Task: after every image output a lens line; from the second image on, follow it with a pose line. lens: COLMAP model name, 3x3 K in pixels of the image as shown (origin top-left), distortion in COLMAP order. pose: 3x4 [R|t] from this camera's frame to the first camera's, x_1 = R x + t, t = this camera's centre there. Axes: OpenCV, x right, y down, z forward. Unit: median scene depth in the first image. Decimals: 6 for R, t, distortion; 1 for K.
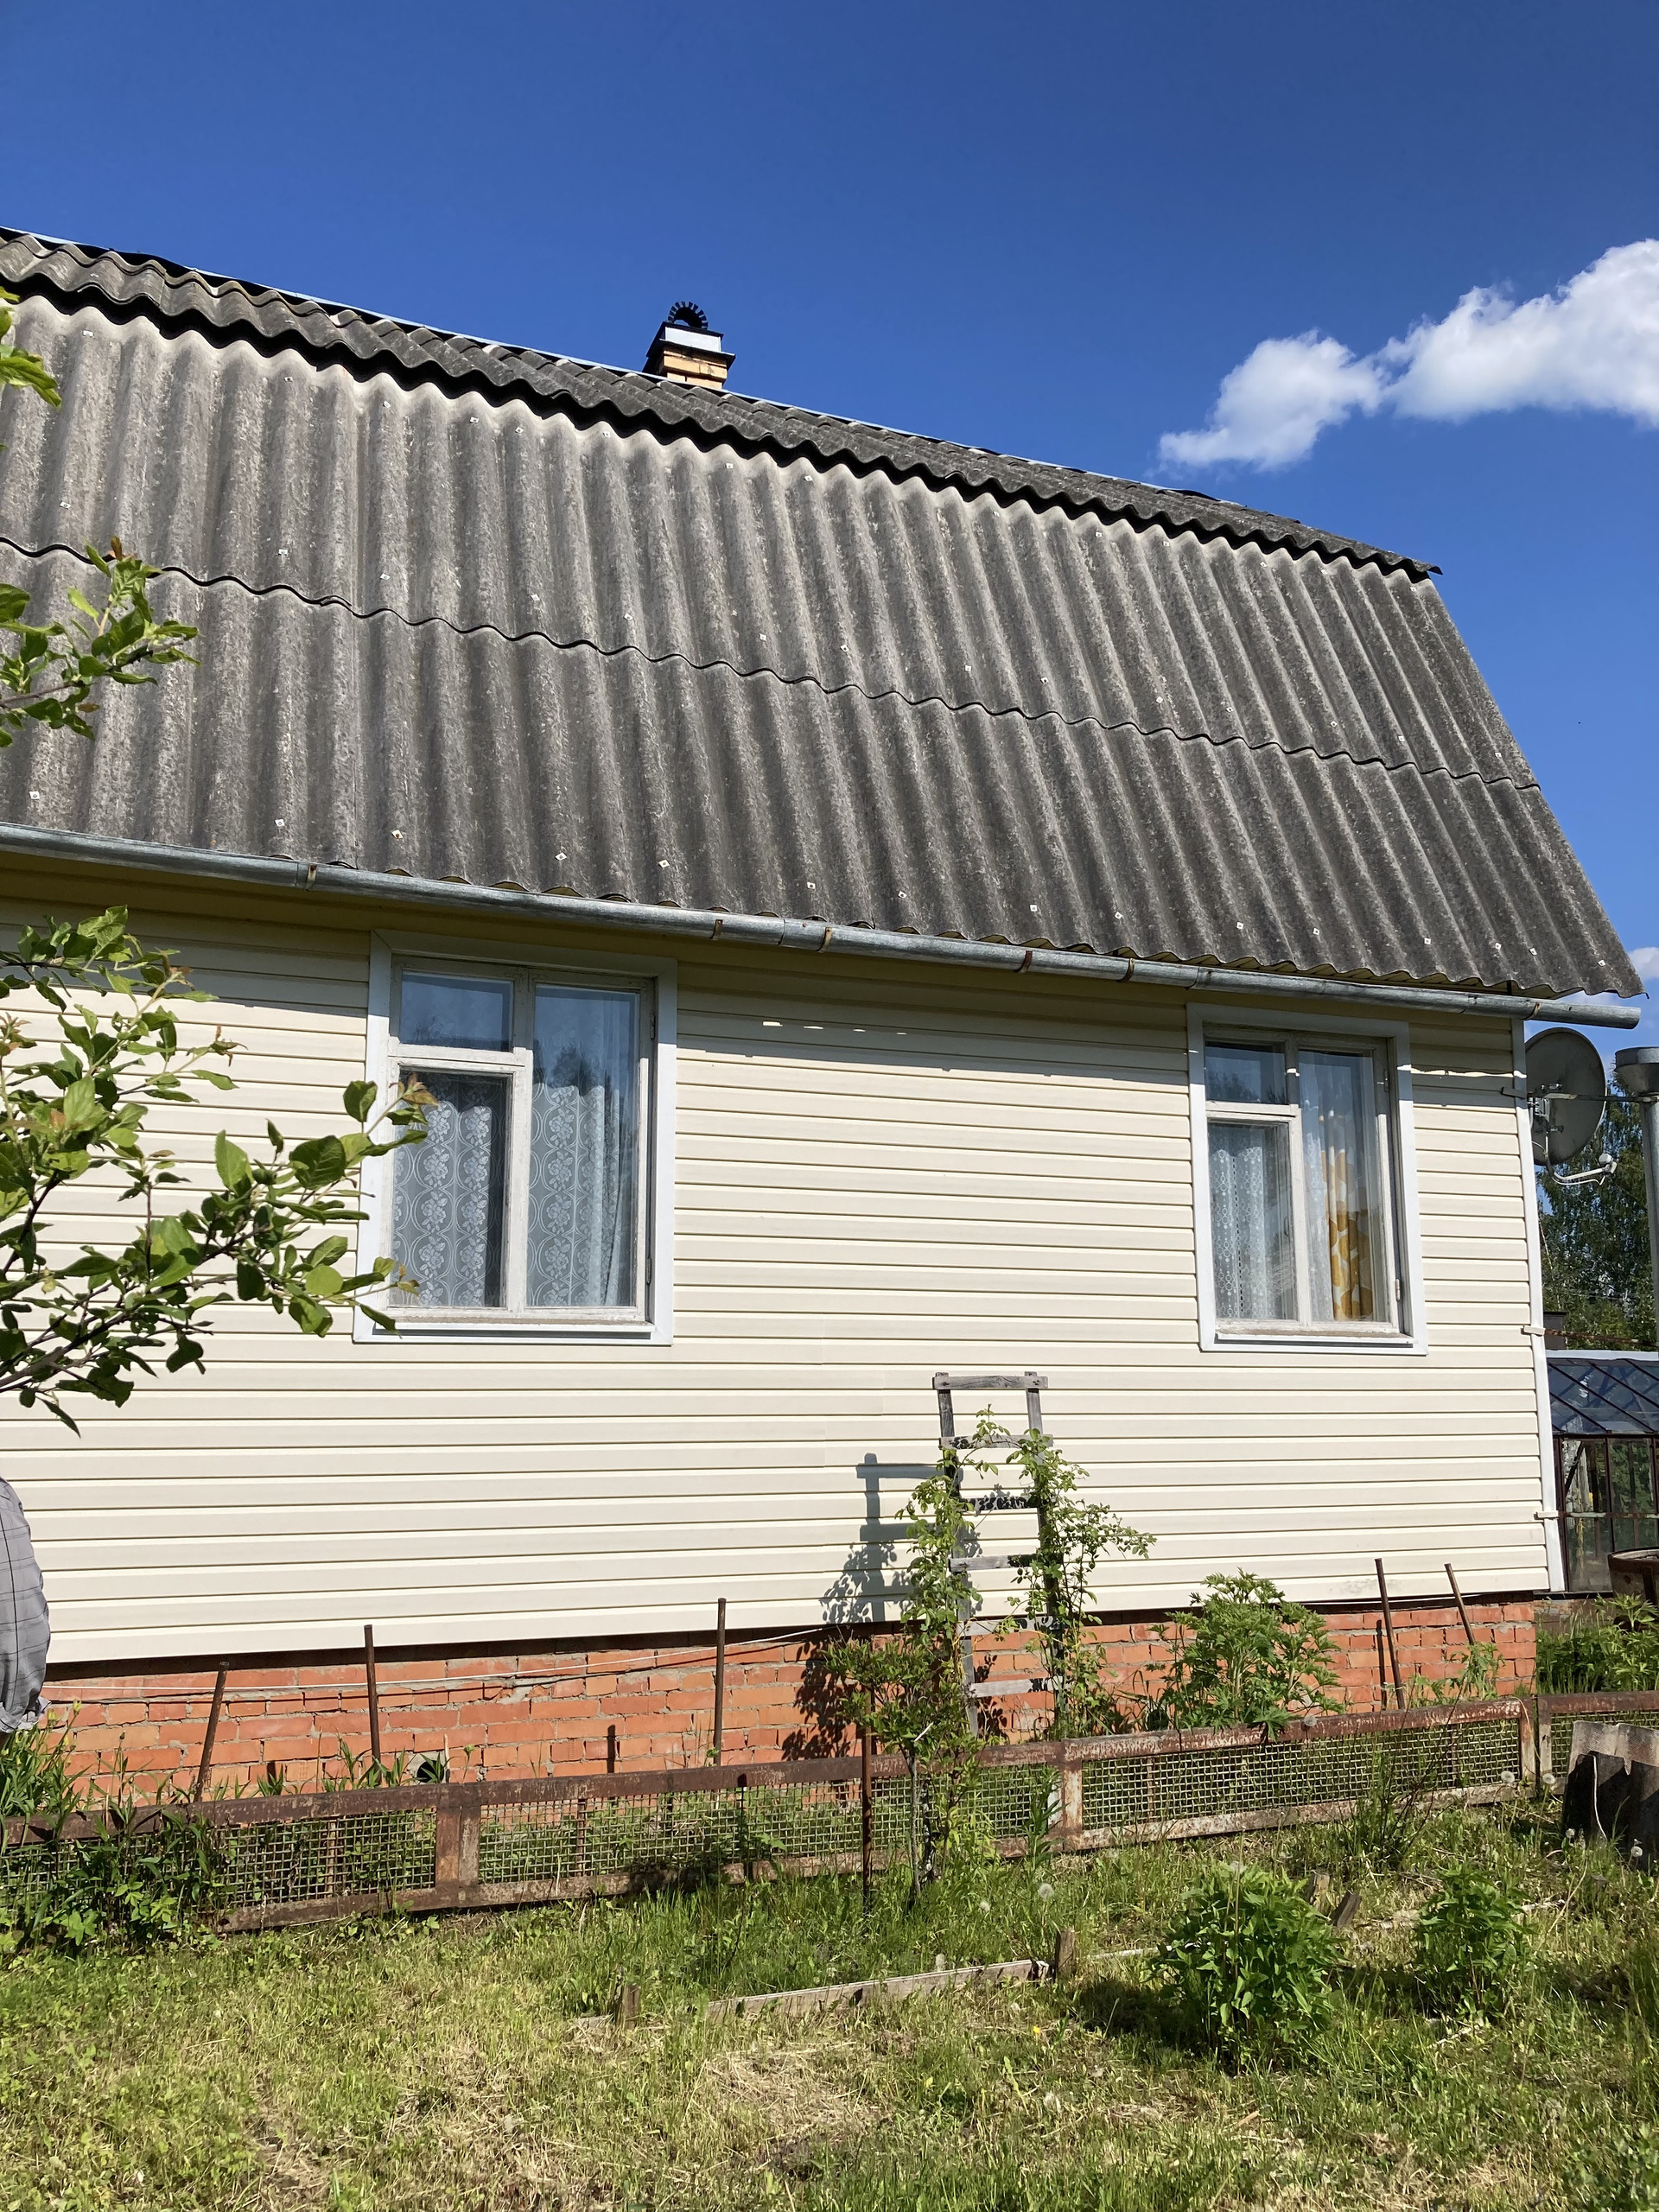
lens RADIAL K [[1832.0, 0, 864.2], [0, 1832.0, 1103.9], [0, 0, 1]] dist [0.102119, -0.114452]
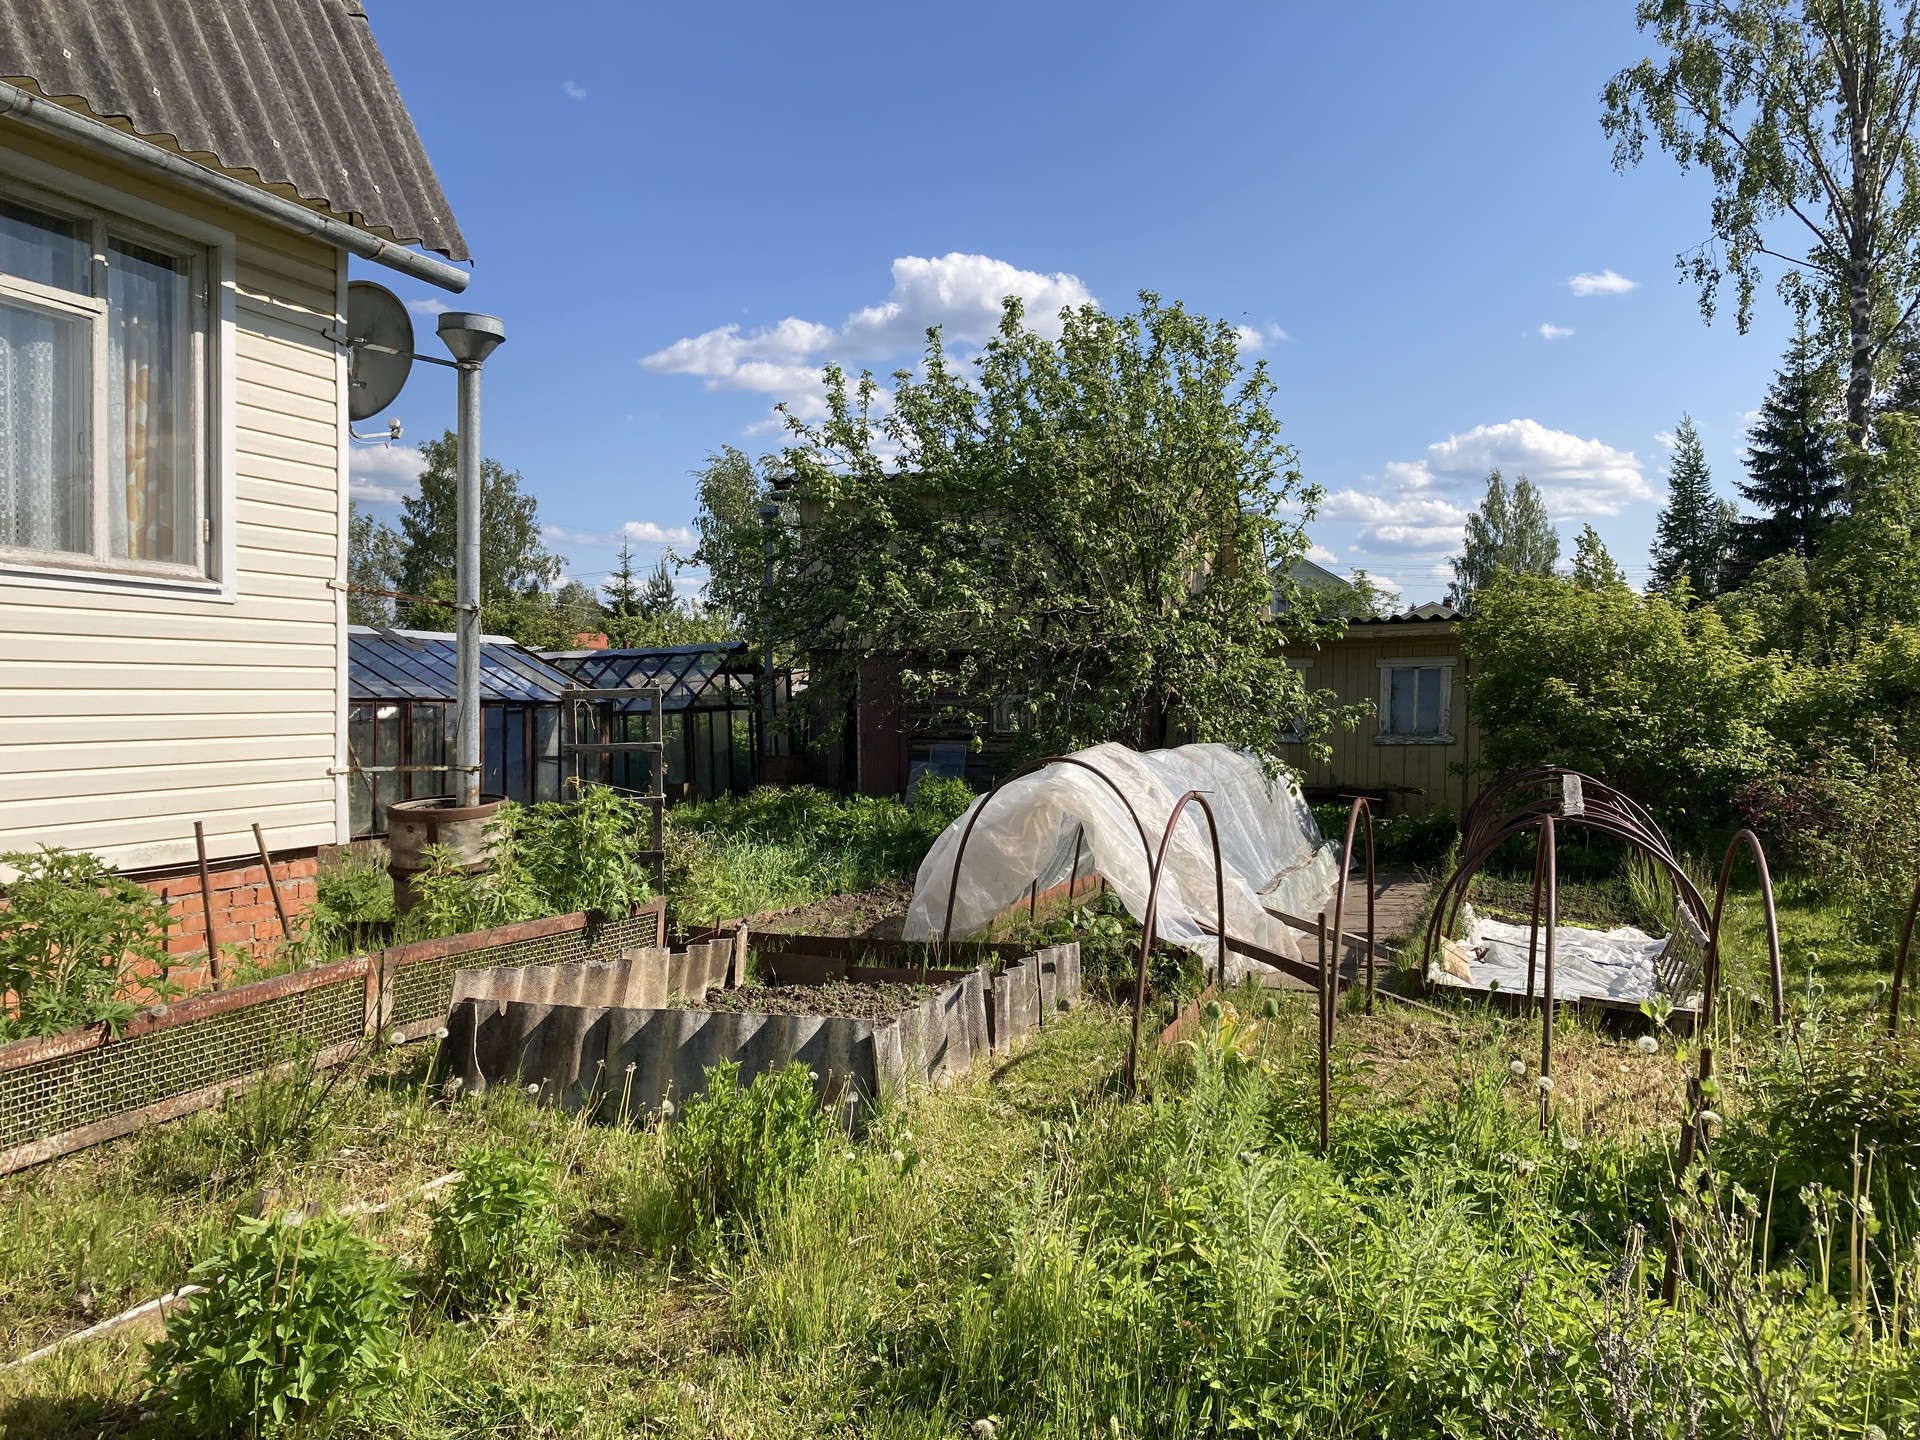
lens RADIAL K [[1590.2, 0, 965.5], [0, 1590.2, 674.7], [0, 0, 1]] dist [0.102119, -0.114452]
pose [[0.653426, 0.023064, 0.756639, -0.063849], [-0.138949, 0.986207, 0.089933, 0.048131], [-0.744128, -0.163899, 0.647619, 0.206926]]
